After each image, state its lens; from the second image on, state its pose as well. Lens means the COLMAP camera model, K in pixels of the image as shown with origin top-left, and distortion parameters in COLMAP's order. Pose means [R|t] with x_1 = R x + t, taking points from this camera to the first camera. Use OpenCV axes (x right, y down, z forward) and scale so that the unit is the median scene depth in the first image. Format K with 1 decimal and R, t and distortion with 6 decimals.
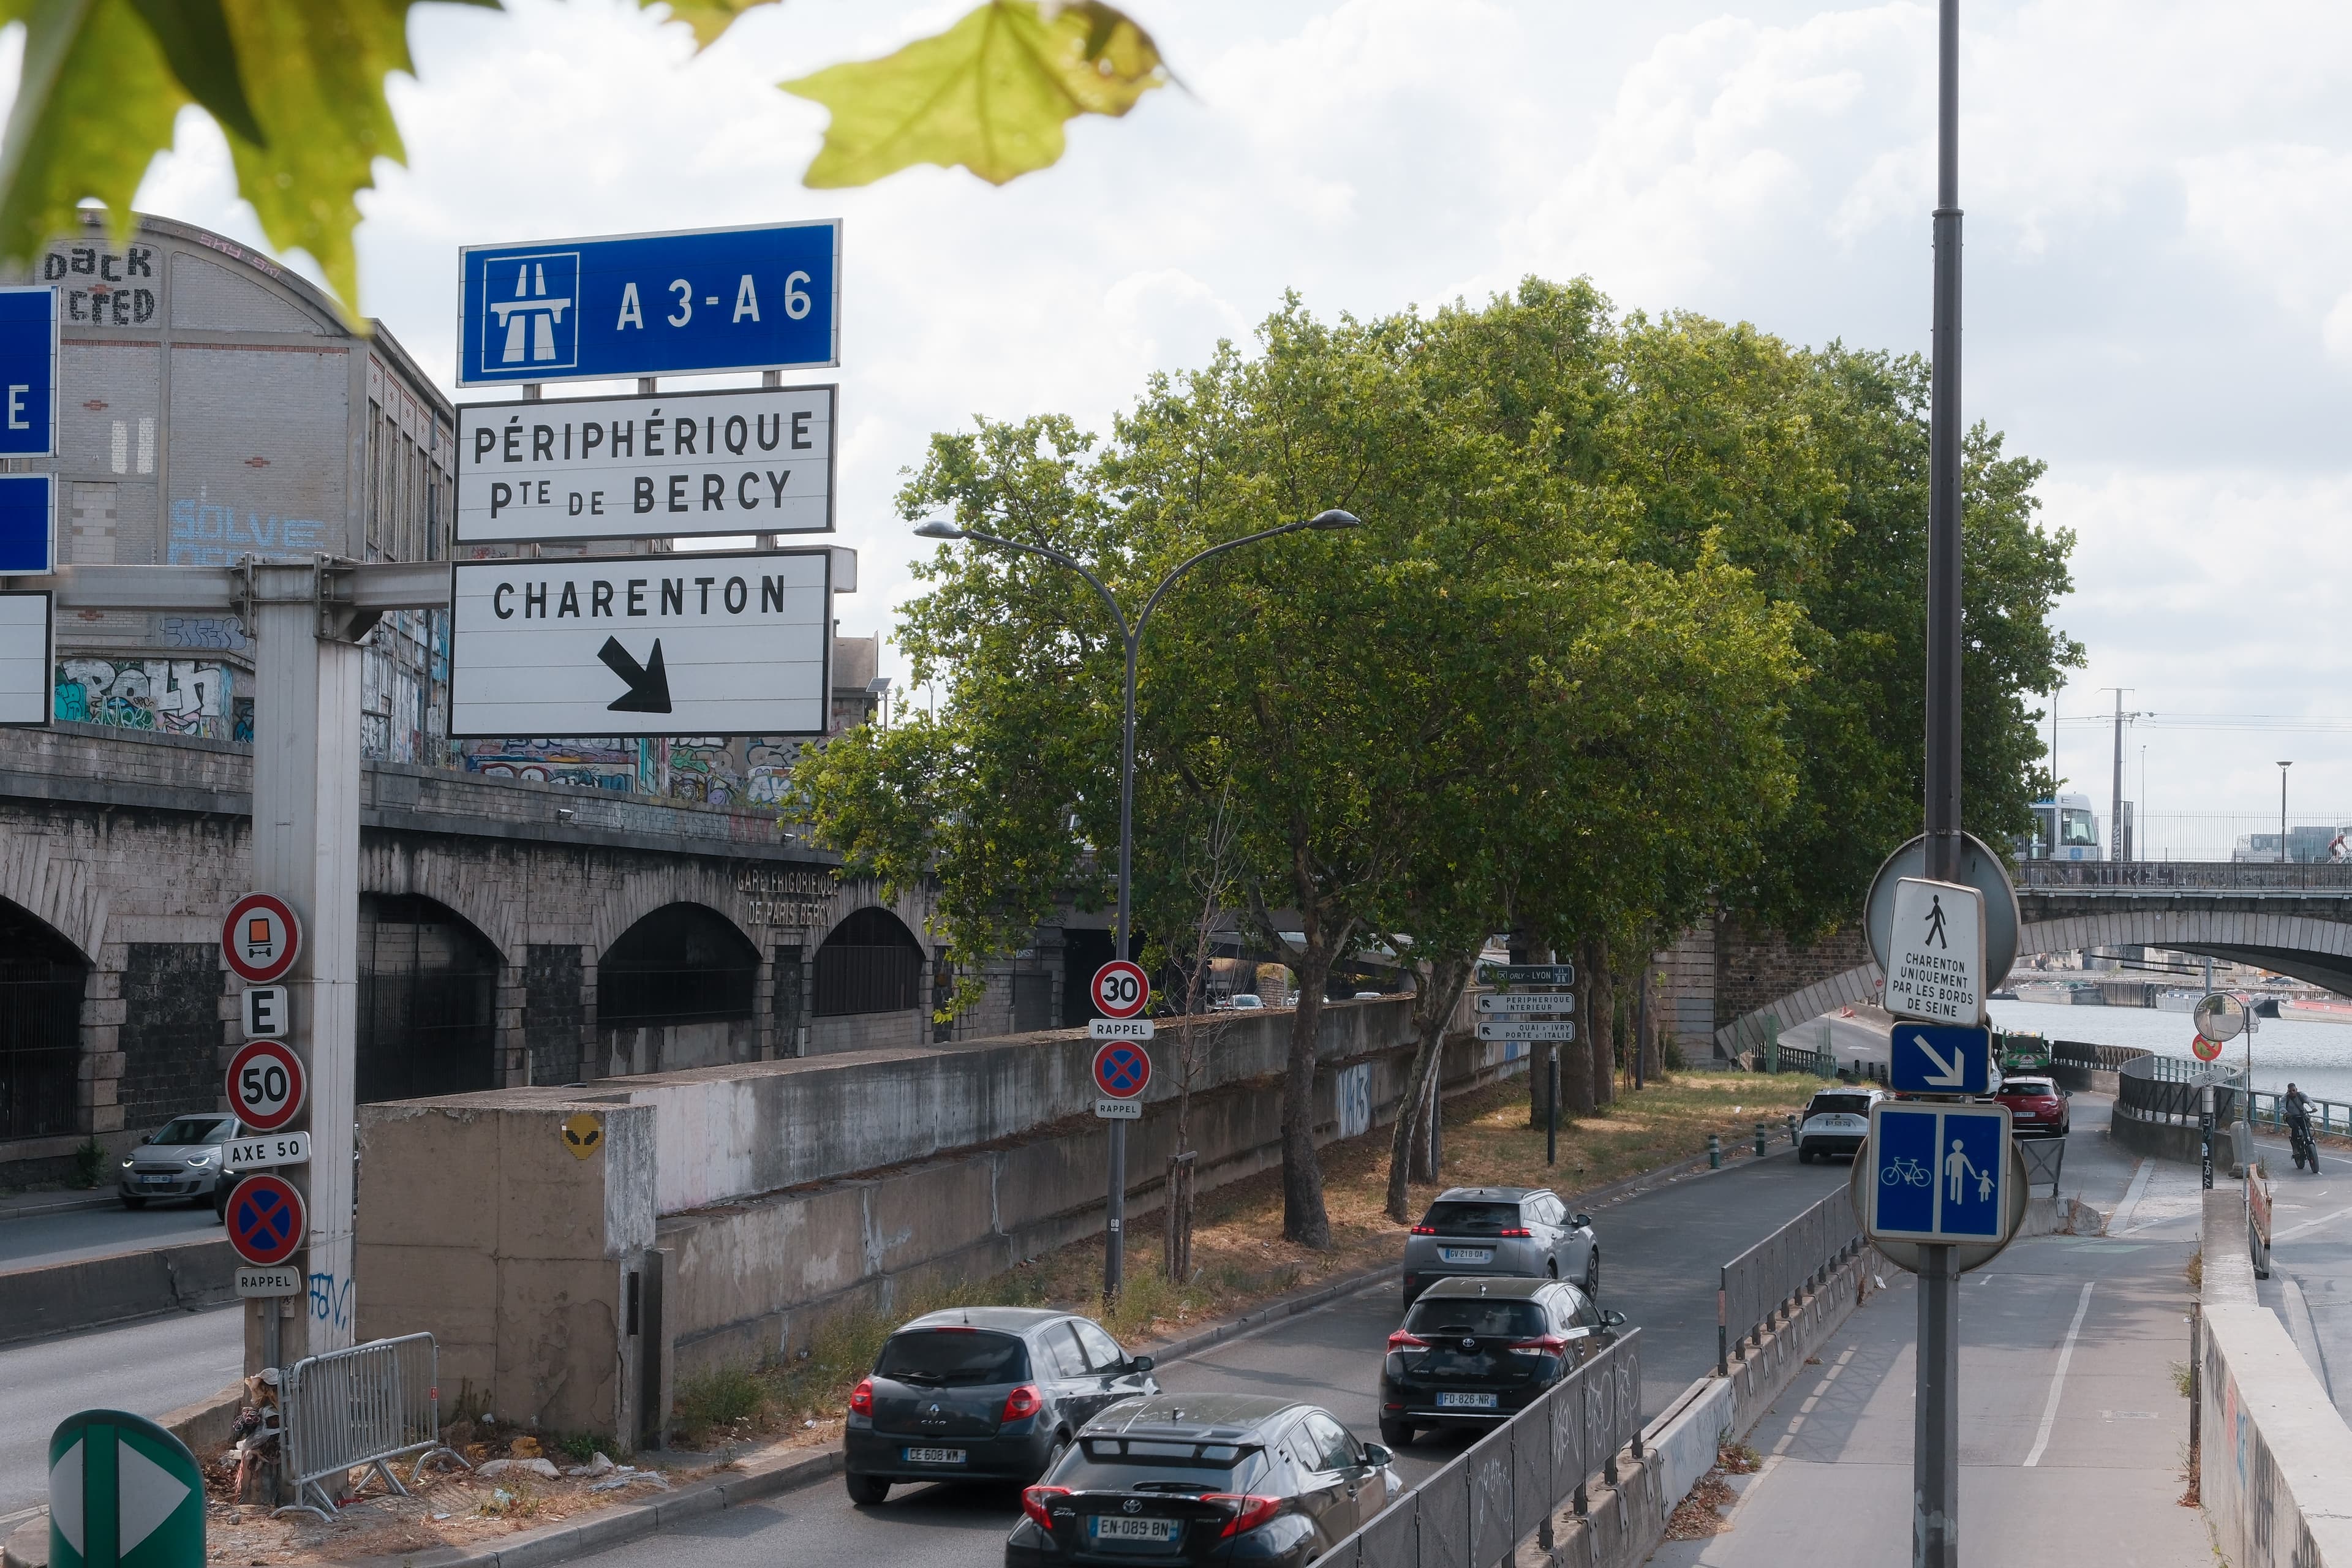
lens RADIAL K [[3929.8, 0, 1176.0], [0, 3929.8, 784.0], [0, 0, 1]] dist [0.016915, -0.101401]
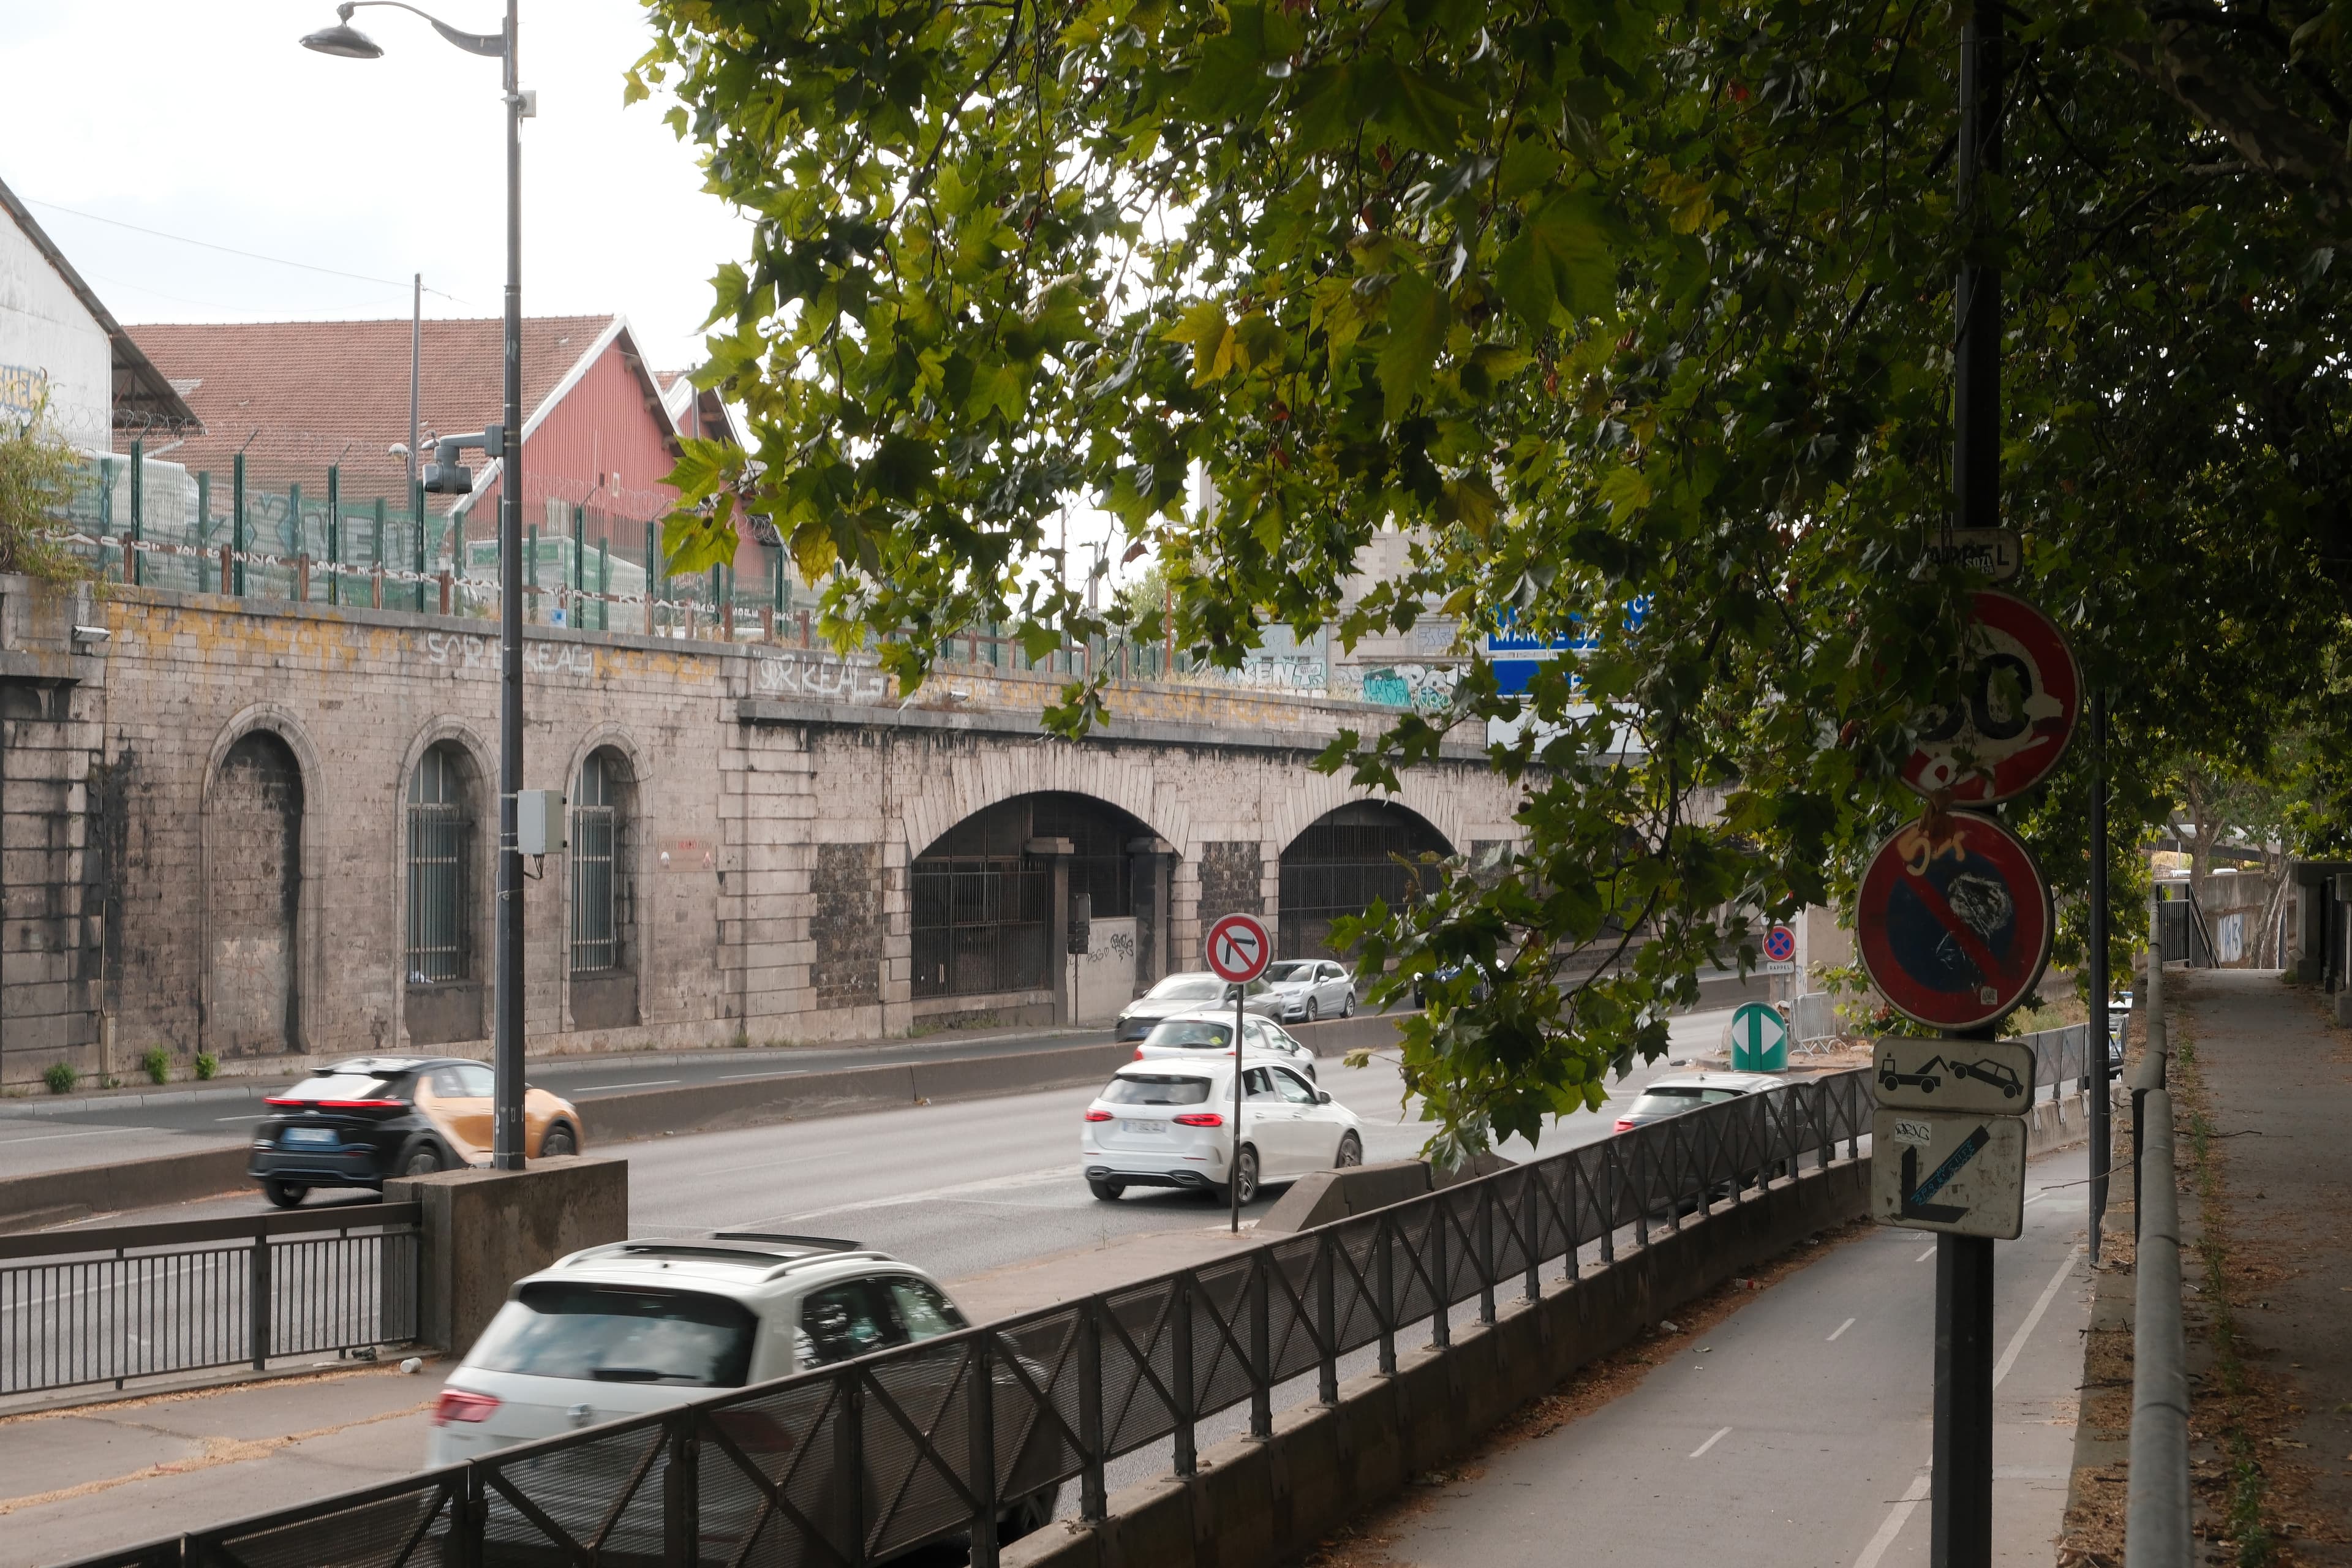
lens RADIAL K [[3929.8, 0, 1176.0], [0, 3929.8, 784.0], [0, 0, 1]] dist [0.016915, -0.101401]
pose [[0.975362, -0.013113, -0.220220, -0.016993], [0.019026, 0.999512, 0.024754, -0.024257], [0.219788, -0.028334, 0.975136, -0.584390]]
